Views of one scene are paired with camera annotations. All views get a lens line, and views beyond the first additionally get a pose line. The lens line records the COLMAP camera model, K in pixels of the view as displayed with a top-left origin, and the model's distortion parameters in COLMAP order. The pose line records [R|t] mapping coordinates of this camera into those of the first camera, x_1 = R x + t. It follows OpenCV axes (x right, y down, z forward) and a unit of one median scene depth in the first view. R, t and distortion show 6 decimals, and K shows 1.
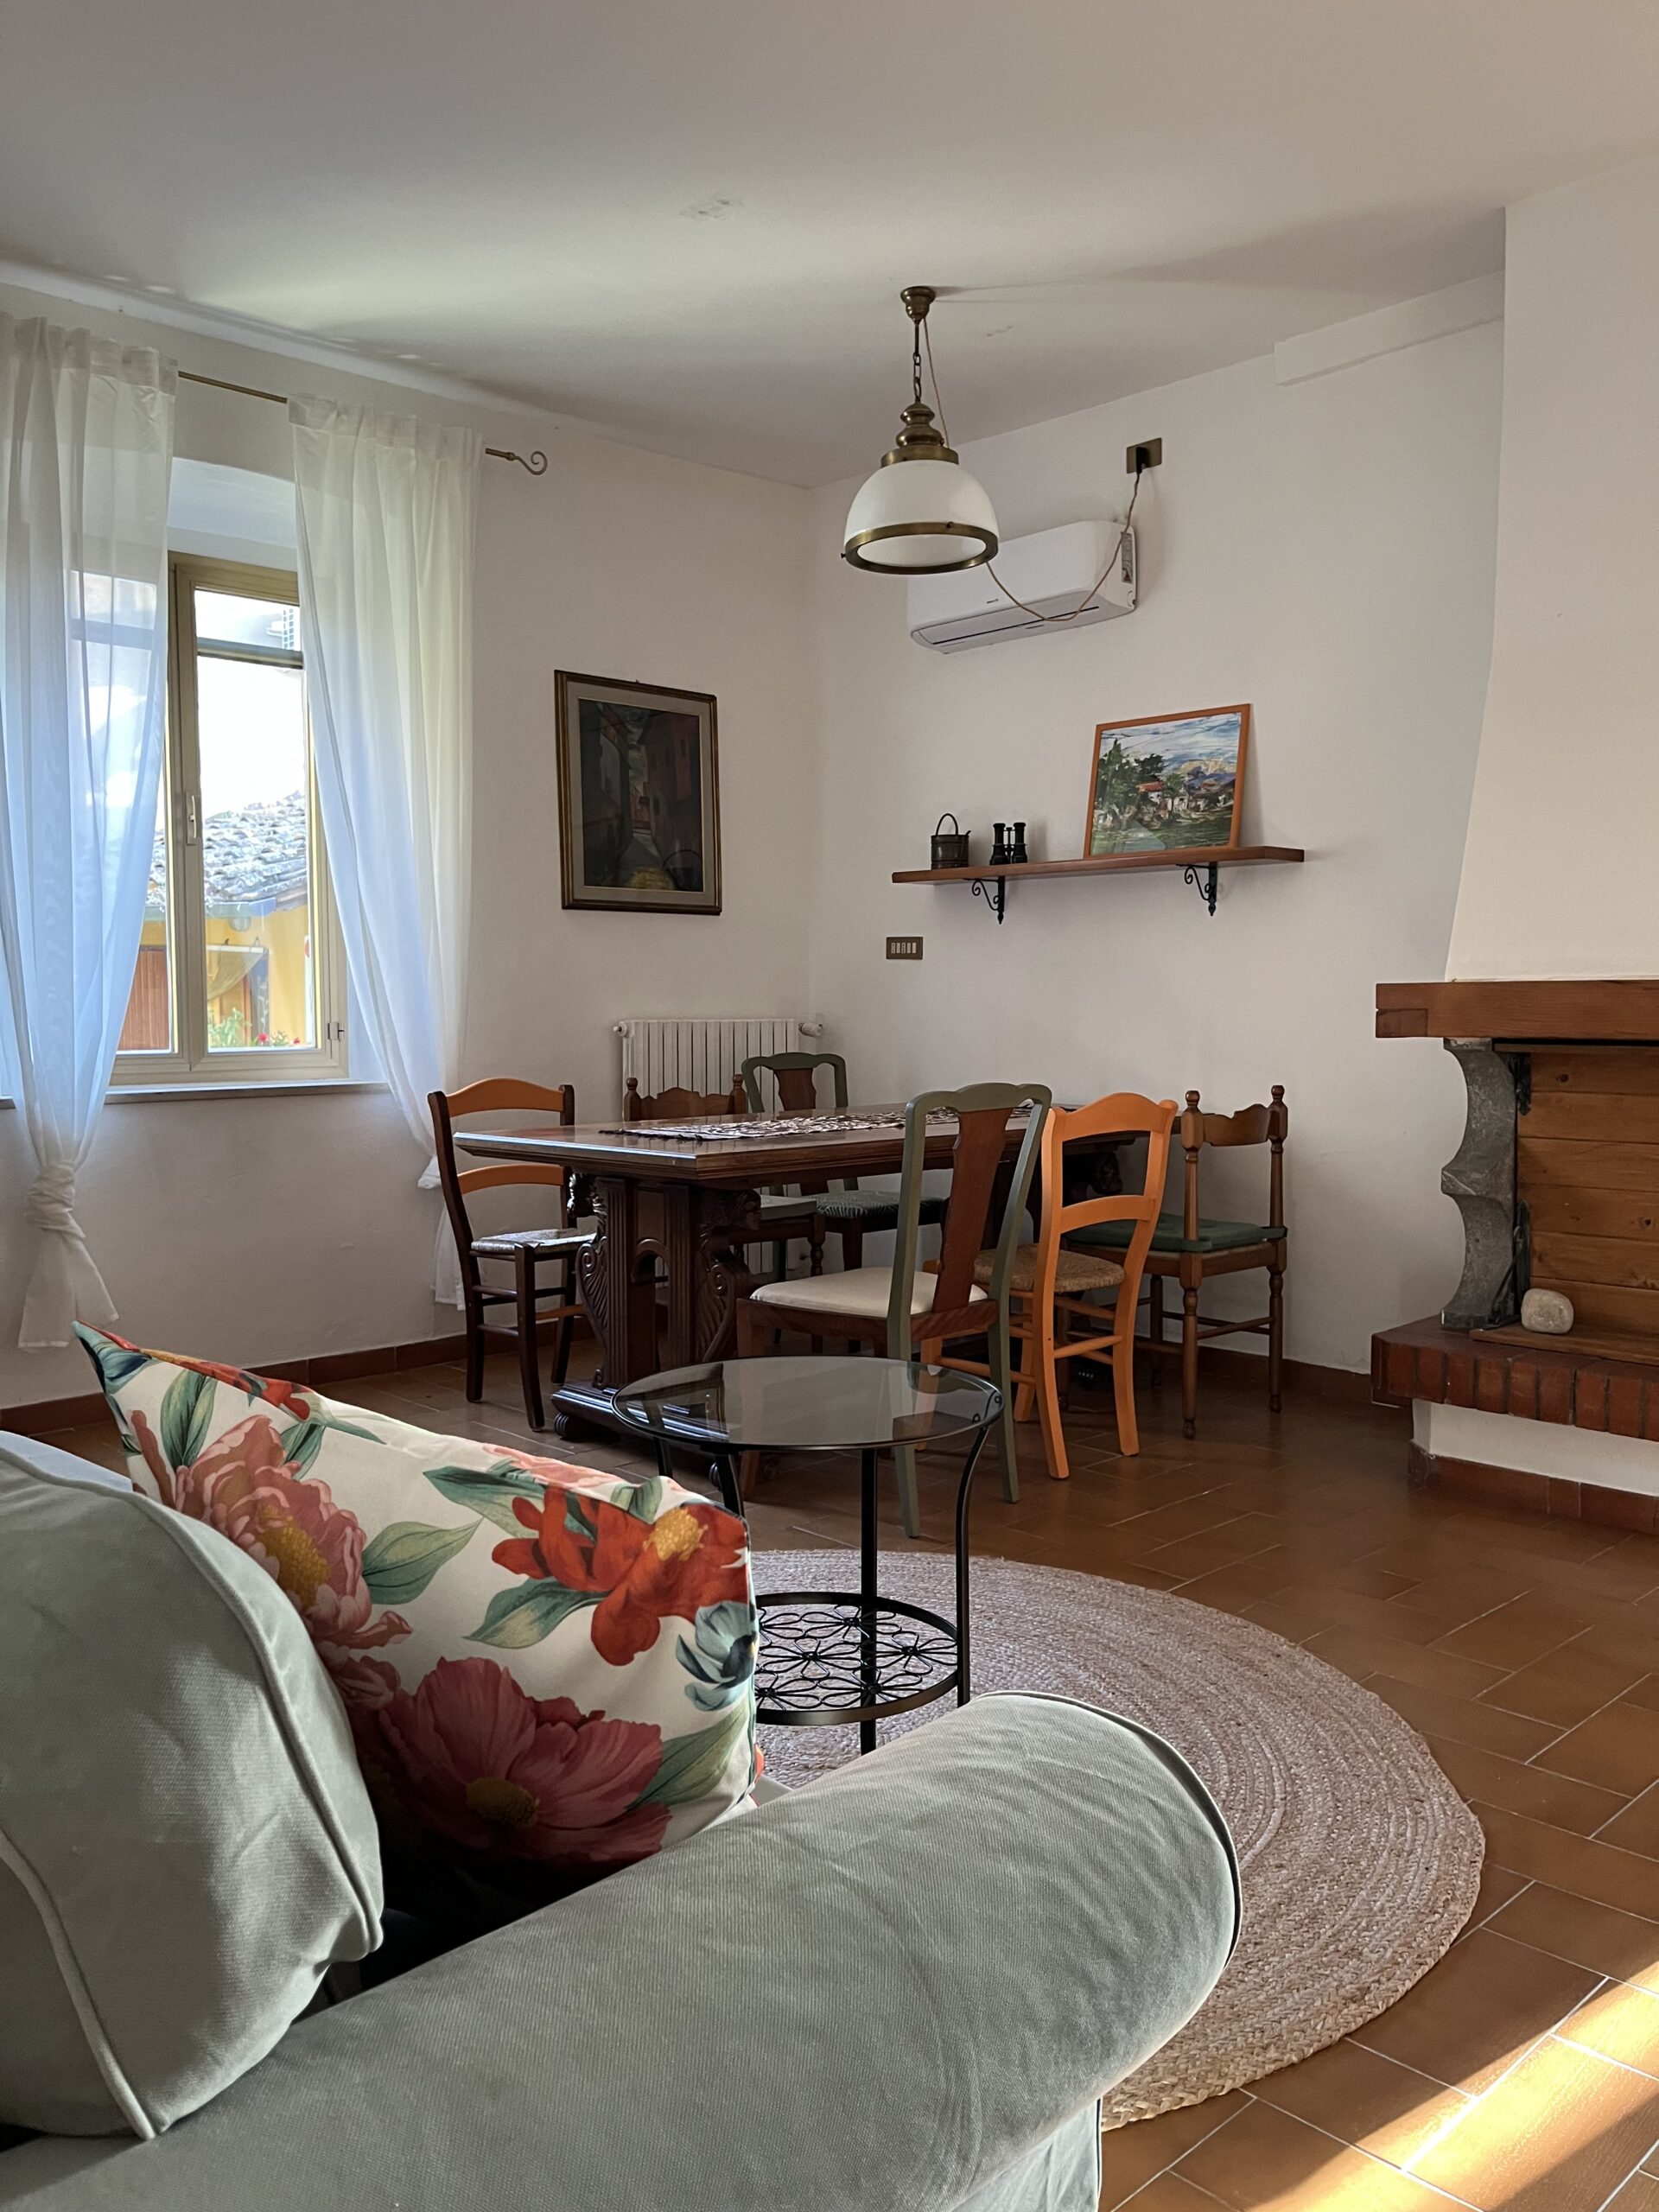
lens RADIAL K [[1679.0, 0, 829.5], [0, 1679.0, 1106.0], [0, 0, 1]] dist [0.049084, -0.064318]
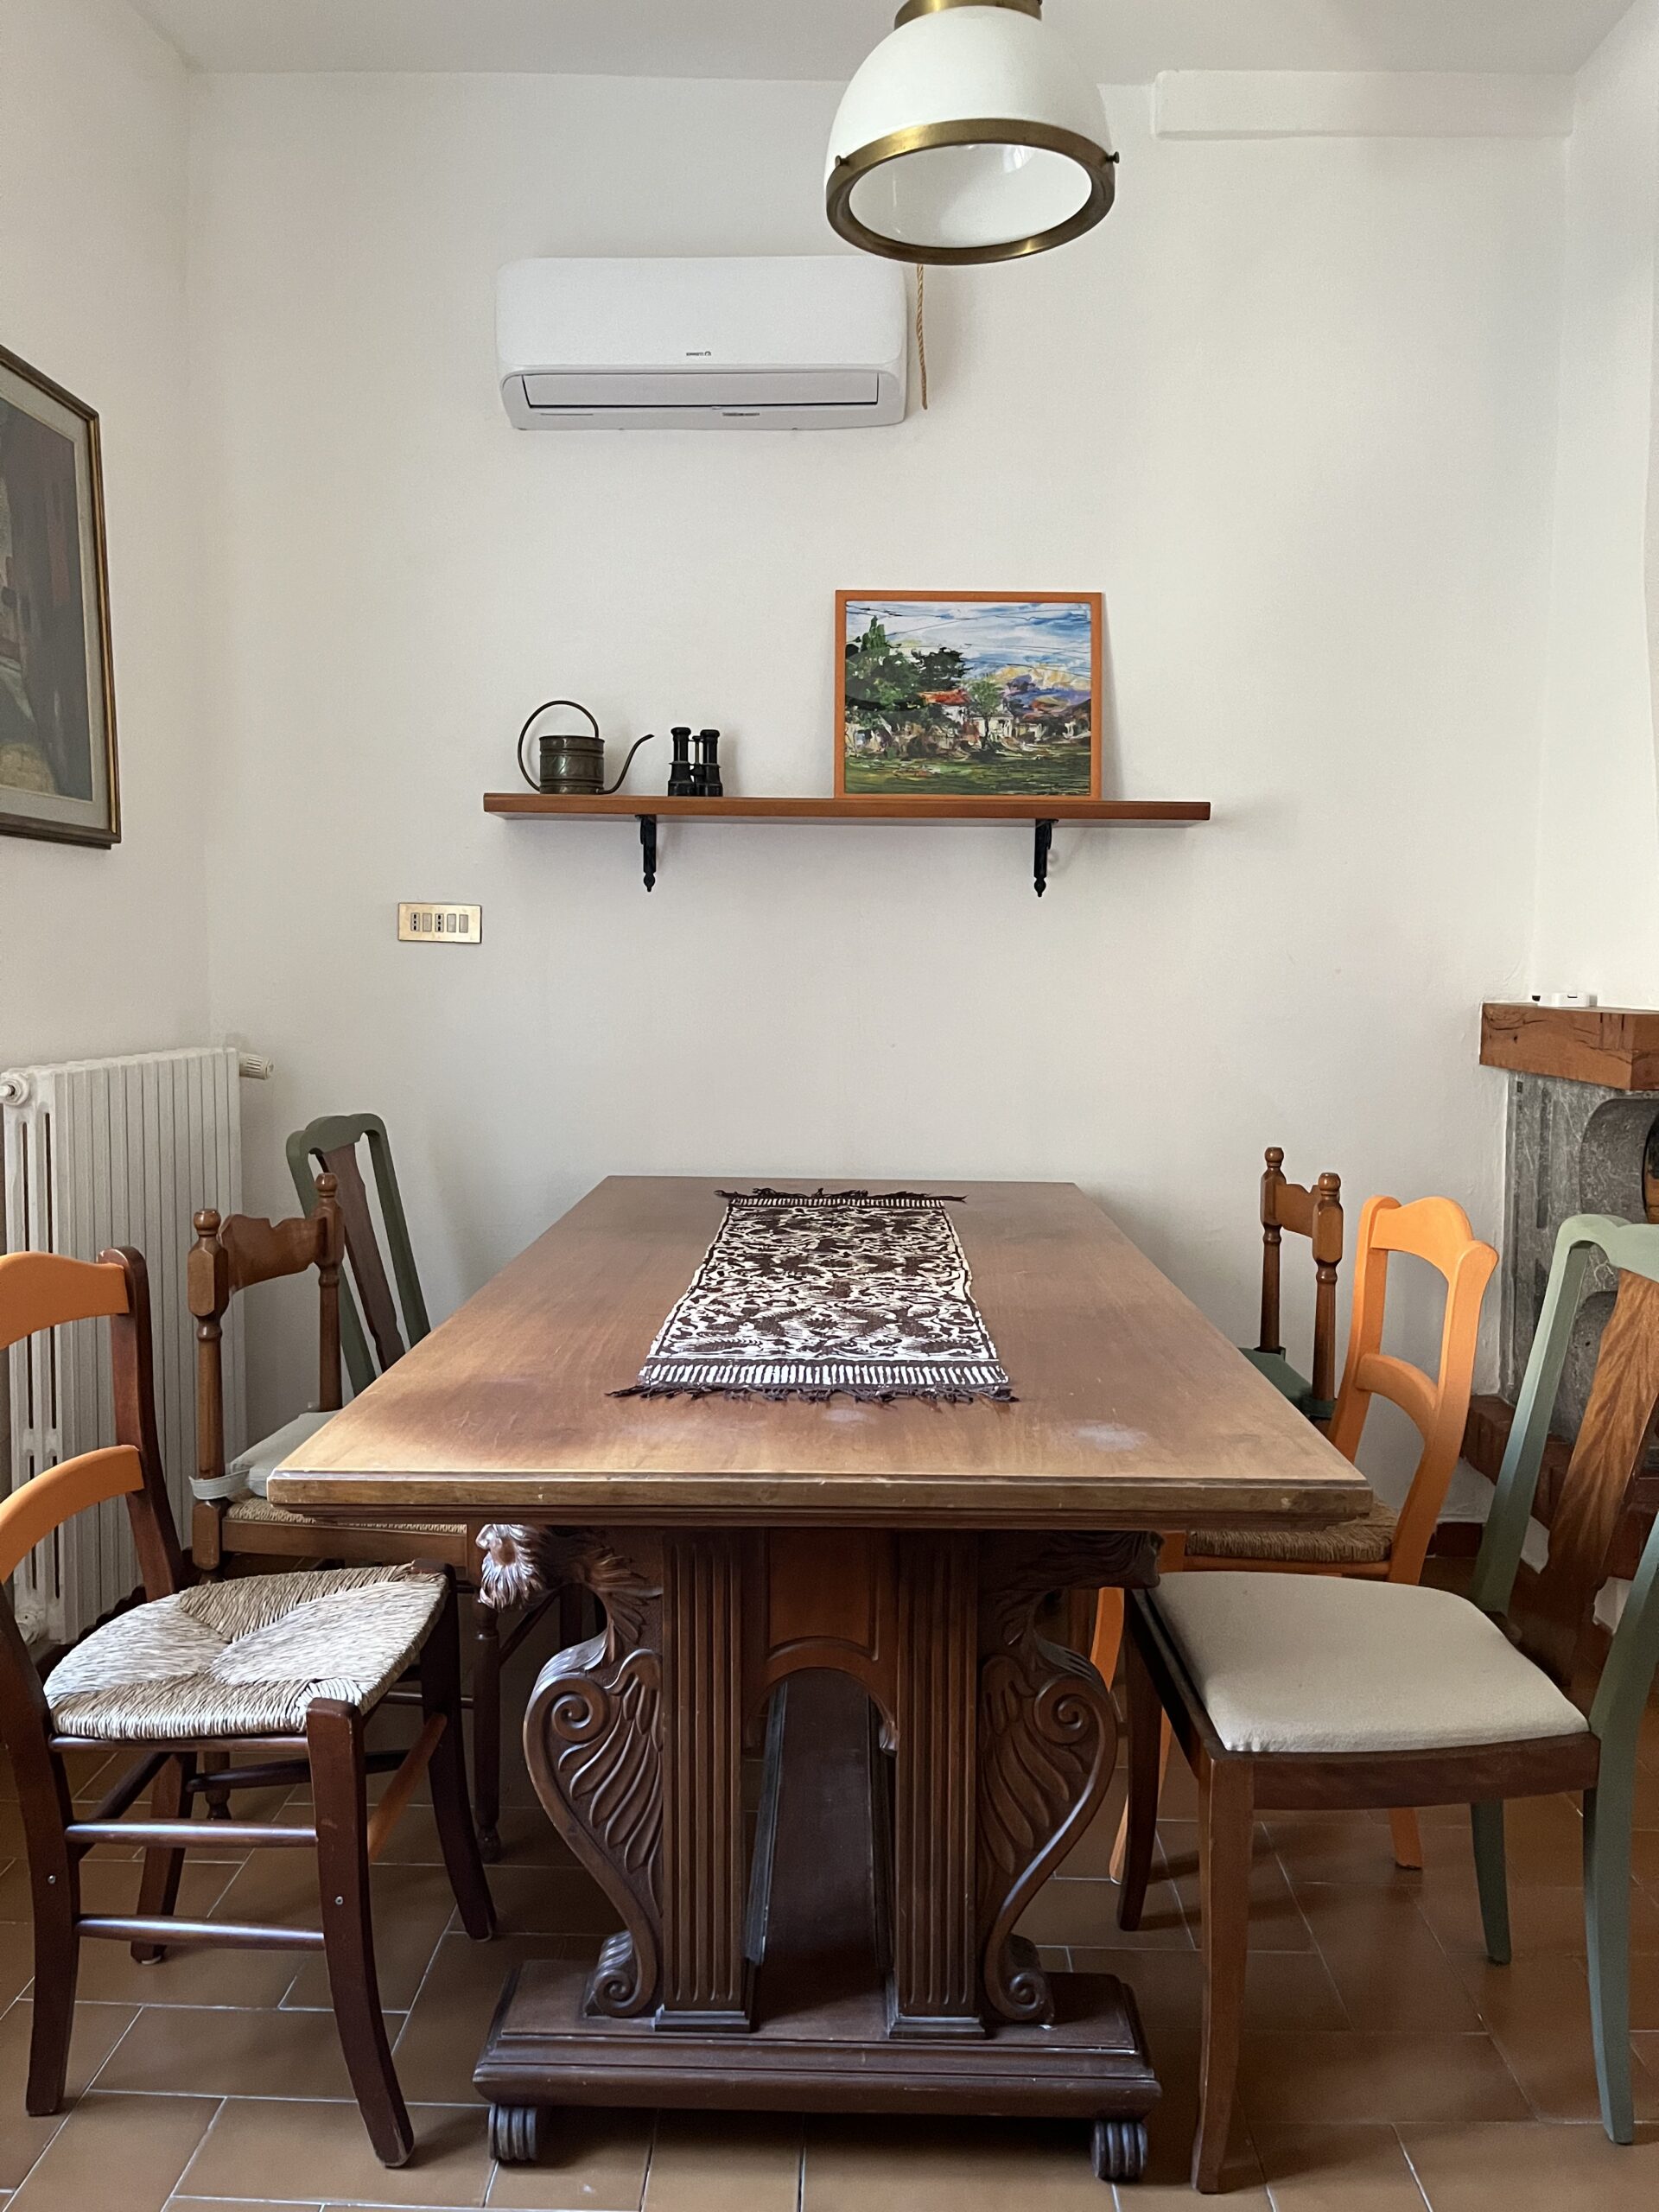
lens RADIAL K [[1679.0, 0, 829.5], [0, 1679.0, 1106.0], [0, 0, 1]] dist [0.049084, -0.064318]
pose [[0.715621, -0.051152, 0.696614, -0.314132], [0.035019, 0.998688, 0.037359, -0.055388], [-0.697611, -0.002340, 0.716473, 0.559311]]
